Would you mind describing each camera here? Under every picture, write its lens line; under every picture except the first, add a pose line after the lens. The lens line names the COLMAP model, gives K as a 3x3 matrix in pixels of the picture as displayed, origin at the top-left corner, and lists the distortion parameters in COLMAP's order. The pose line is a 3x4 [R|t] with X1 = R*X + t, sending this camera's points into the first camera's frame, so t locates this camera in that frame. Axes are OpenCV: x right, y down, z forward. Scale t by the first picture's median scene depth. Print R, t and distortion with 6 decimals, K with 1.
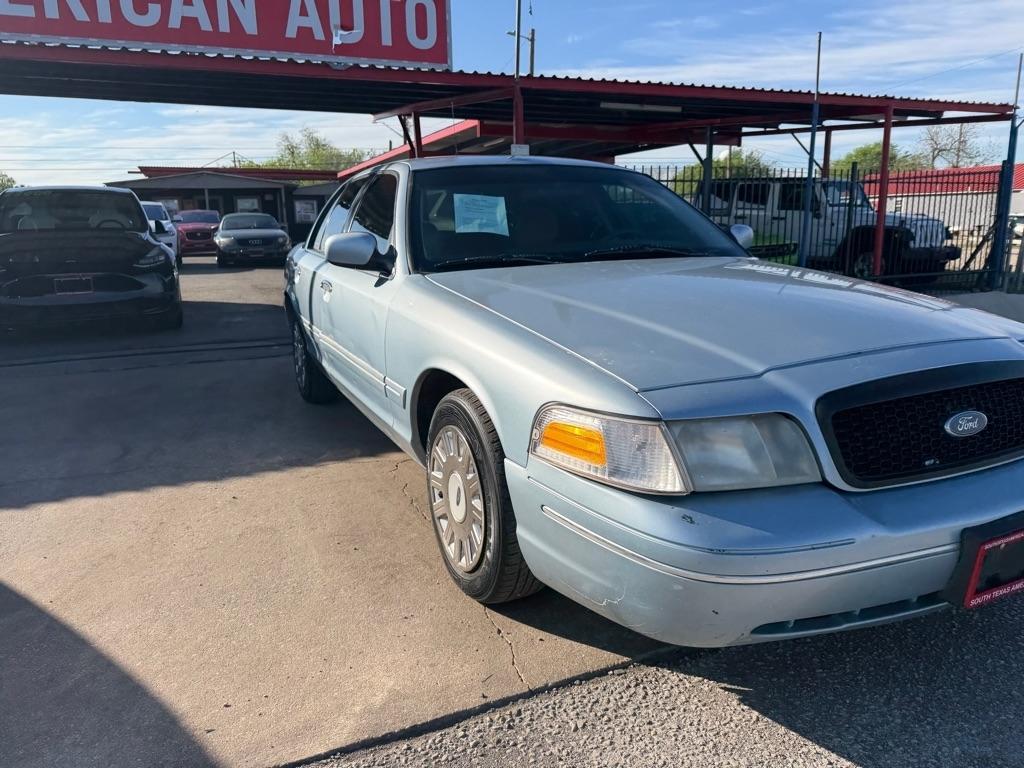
lens RADIAL K [[723.0, 0, 515.4], [0, 723.0, 381.0], [0, 0, 1]] dist [0.029791, -0.038464]
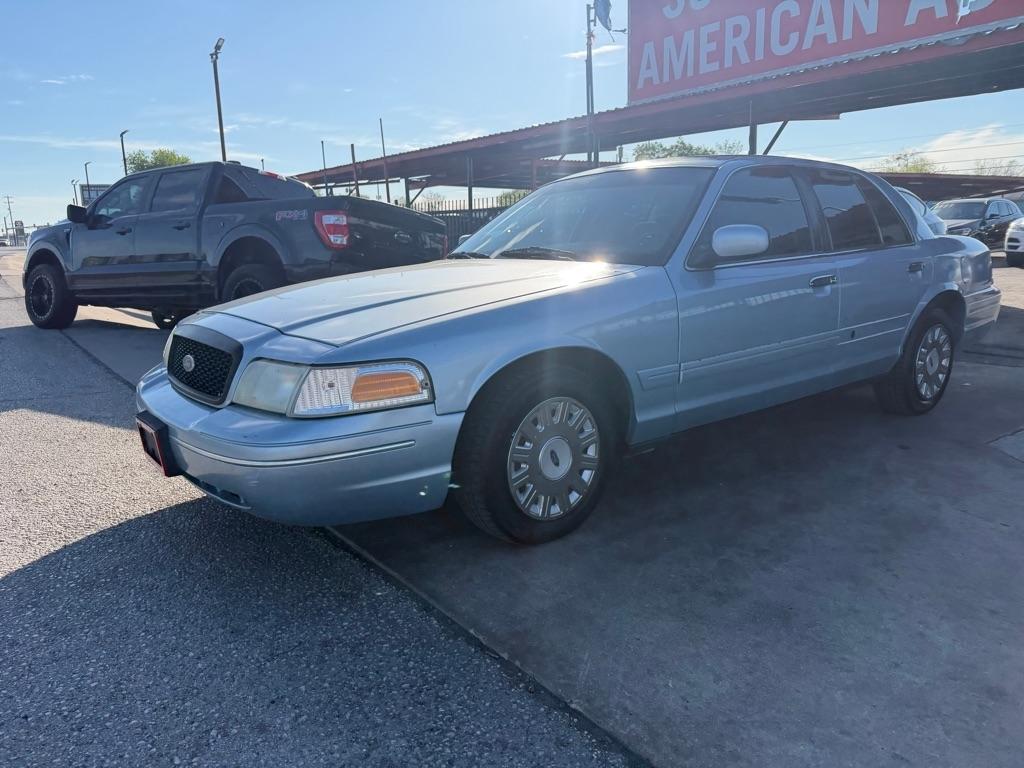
lens RADIAL K [[724.1, 0, 505.8], [0, 724.1, 375.4], [0, 0, 1]] dist [0.028459, -0.036810]
pose [[0.231646, 0.198522, -0.952328, 0.572491], [-0.173223, 0.971728, 0.160431, -0.084013], [0.957253, 0.127802, 0.259485, 0.297978]]
